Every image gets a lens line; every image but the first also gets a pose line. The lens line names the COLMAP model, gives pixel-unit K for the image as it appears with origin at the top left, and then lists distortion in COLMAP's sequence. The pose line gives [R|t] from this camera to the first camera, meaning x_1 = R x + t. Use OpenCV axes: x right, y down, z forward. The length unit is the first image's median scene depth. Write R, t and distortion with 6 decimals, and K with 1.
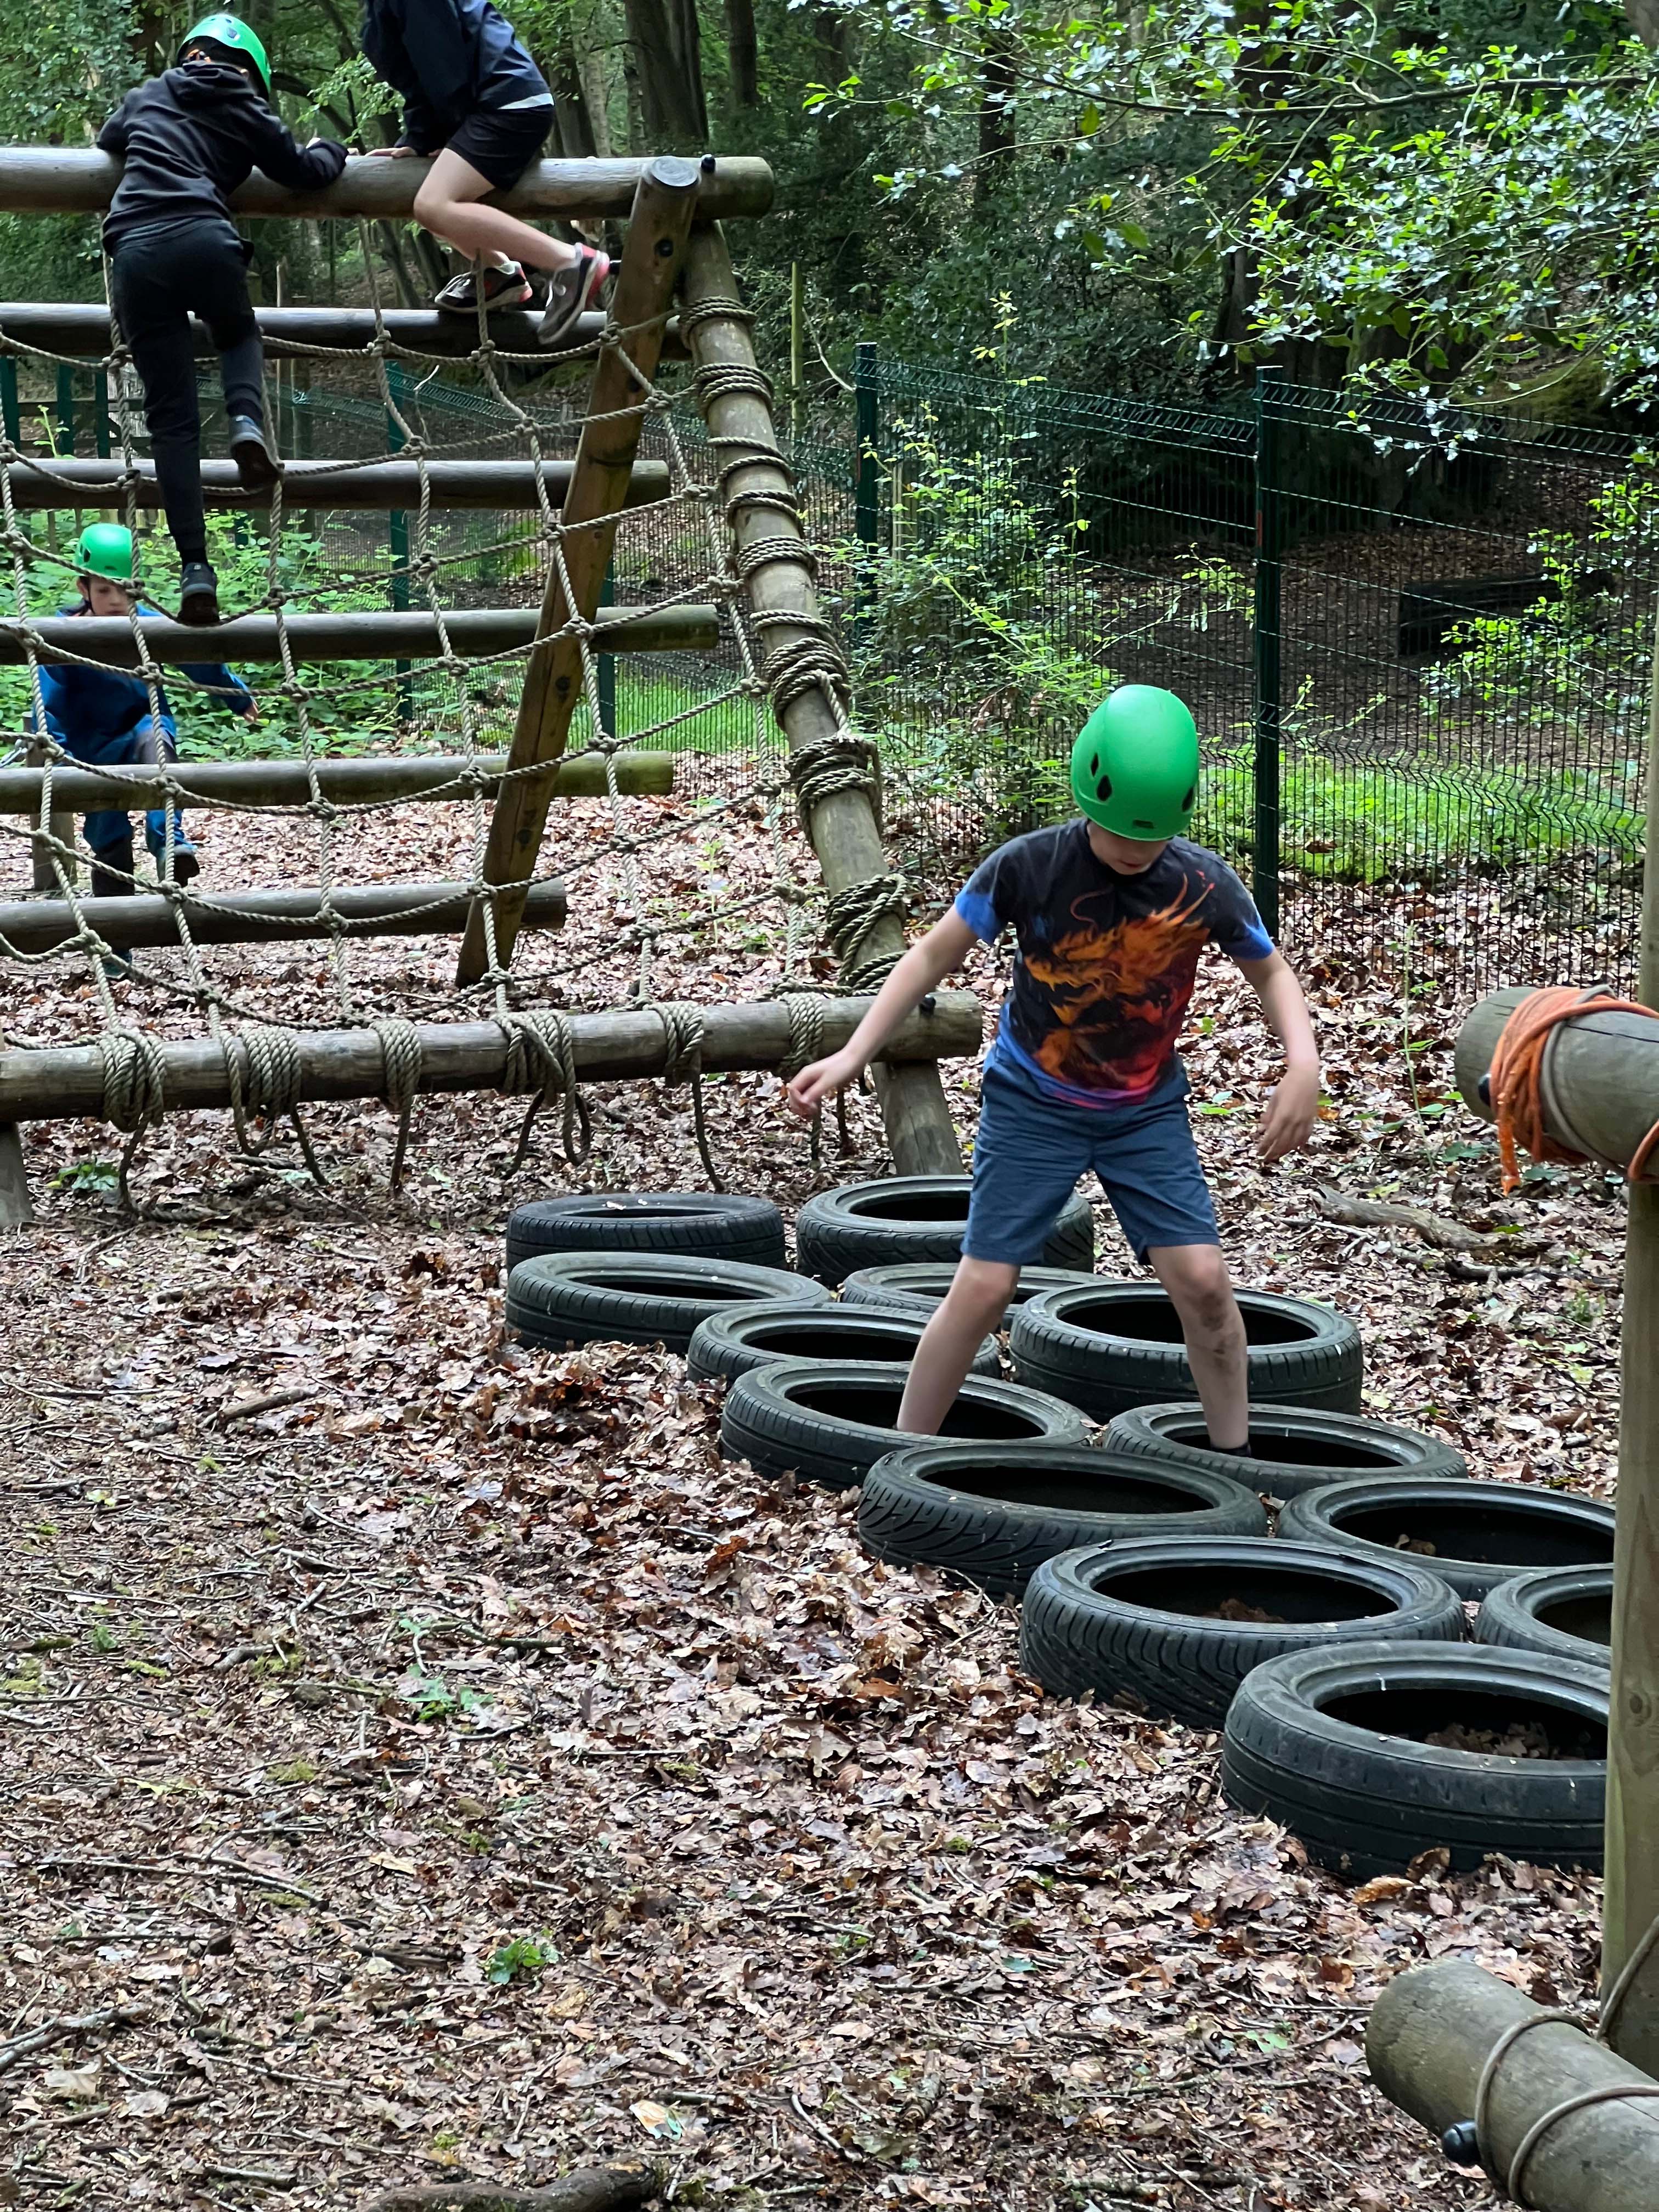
lens RADIAL K [[4864.7, 0, 804.9], [0, 4864.7, 1159.2], [0, 0, 1]] dist [0.167142, 0.000000]
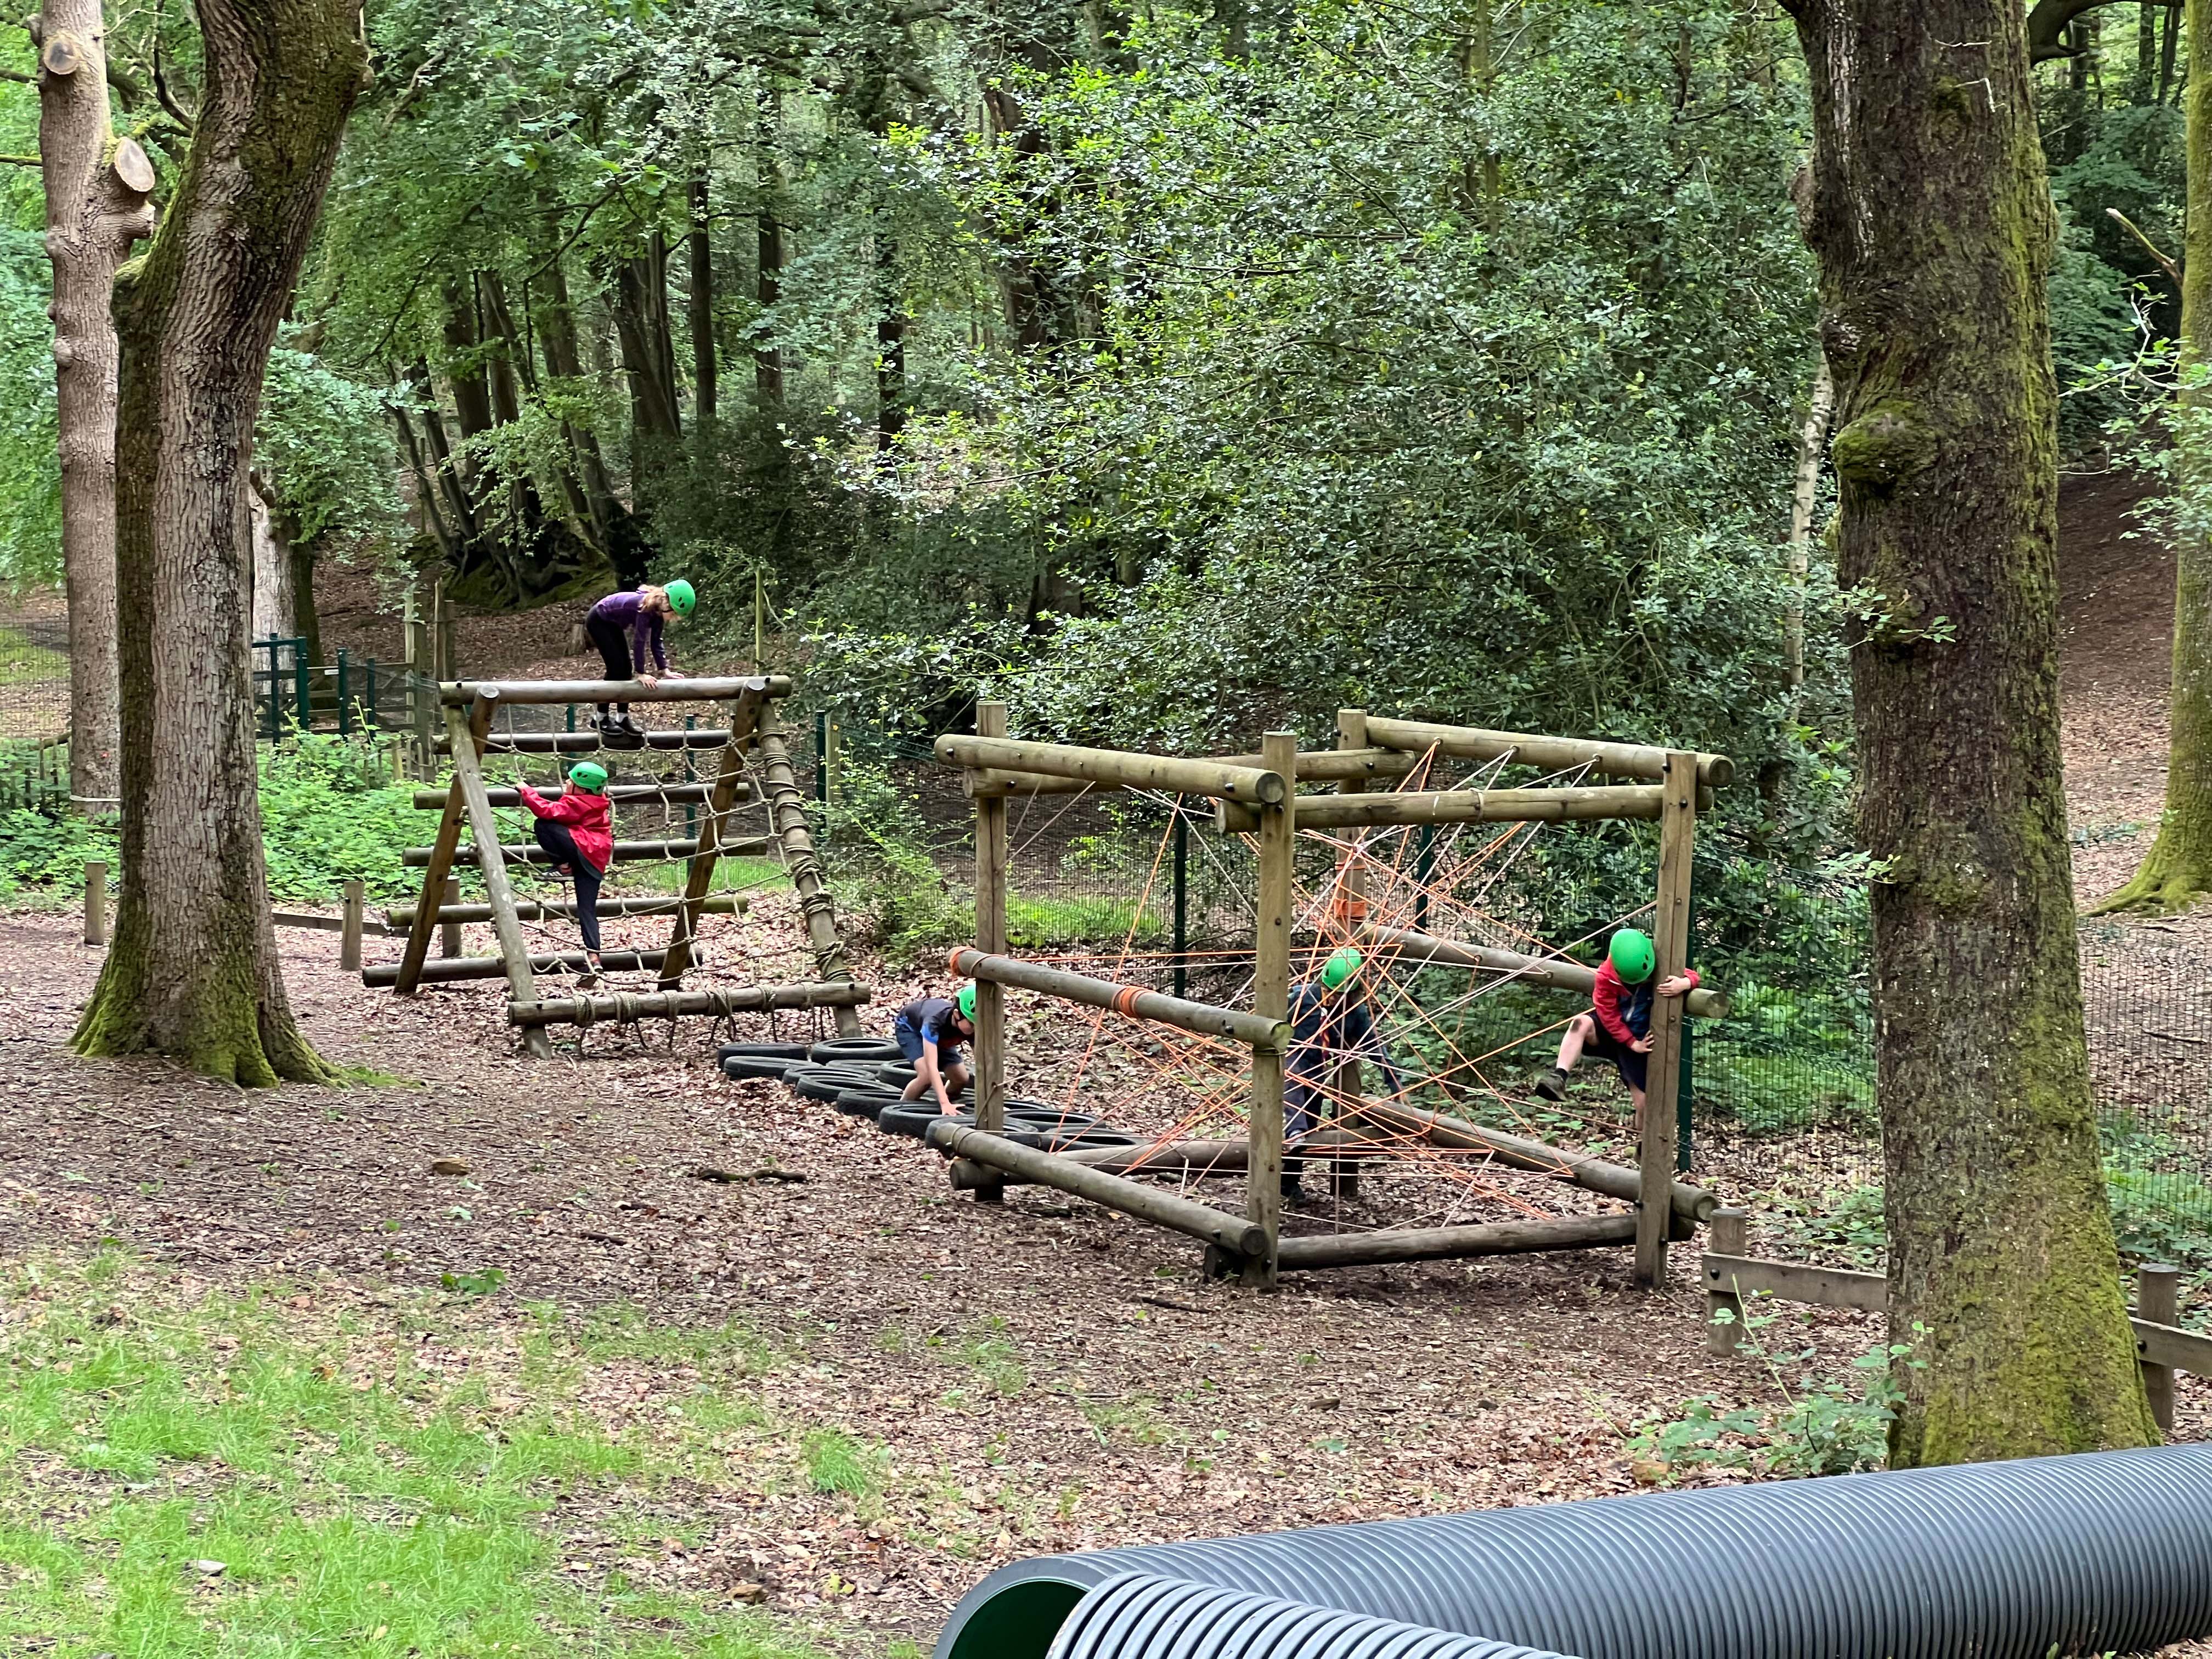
lens RADIAL K [[4864.7, 0, 1104.5], [0, 4864.7, 825.3], [0, 0, 1]] dist [0.167142, 0.000000]
pose [[0.996825, -0.004105, 0.079520, -0.053608], [0.011324, 0.995828, -0.090548, 0.134112], [-0.078816, 0.091161, 0.992712, -1.844367]]
